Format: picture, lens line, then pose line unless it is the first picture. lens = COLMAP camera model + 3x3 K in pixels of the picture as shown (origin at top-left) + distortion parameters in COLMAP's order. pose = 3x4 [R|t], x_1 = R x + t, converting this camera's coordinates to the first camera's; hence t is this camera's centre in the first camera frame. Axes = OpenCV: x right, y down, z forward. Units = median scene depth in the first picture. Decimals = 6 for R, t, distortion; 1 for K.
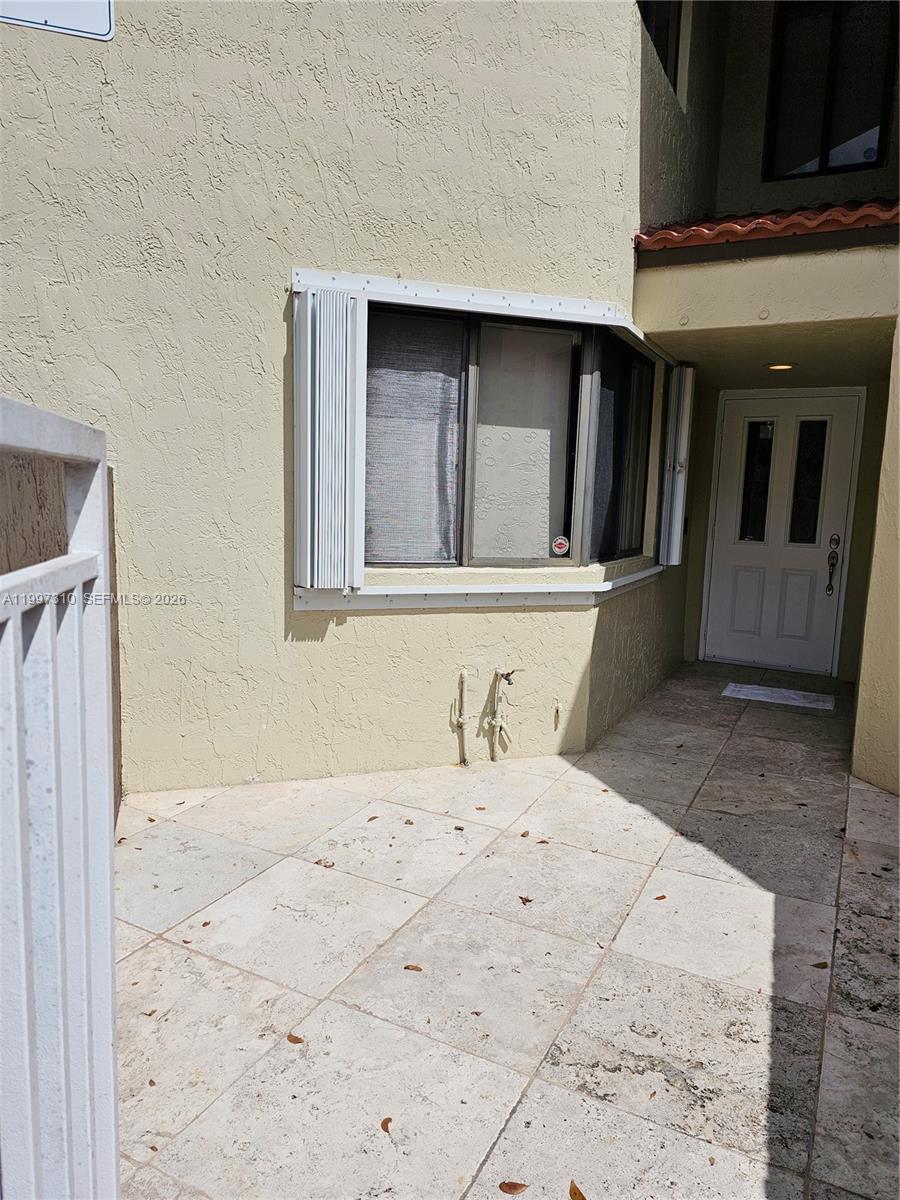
lens RADIAL K [[803.6, 0, 448.0], [0, 803.6, 601.9], [0, 0, 1]] dist [0.023756, 0.000055]
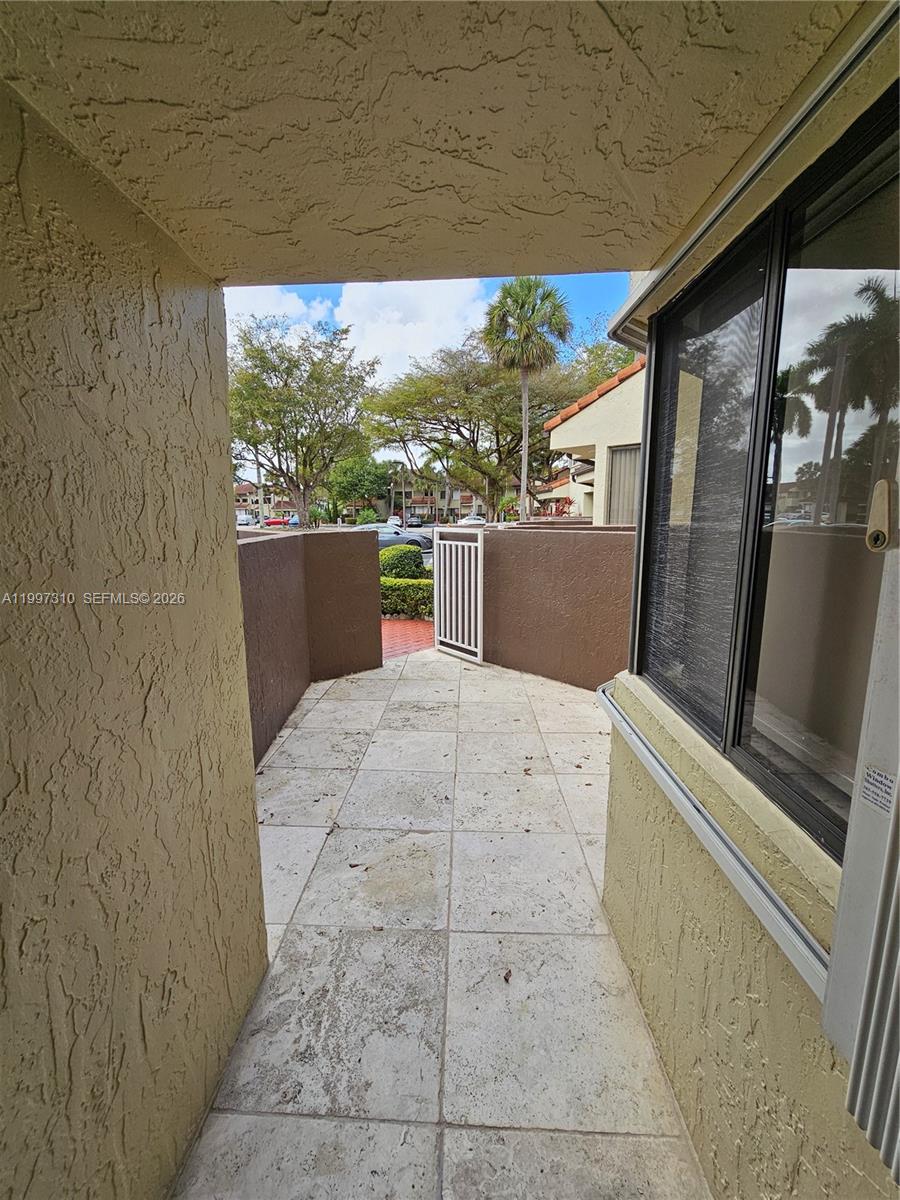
lens RADIAL K [[496.6, 0, 447.6], [0, 496.6, 600.2], [0, 0, 1]] dist [-0.004529, 0.001808]
pose [[-0.901885, 0.039835, -0.430137, 0.506095], [-0.090176, 0.956440, 0.277652, -0.213191], [0.422460, 0.289198, -0.859006, 1.284156]]
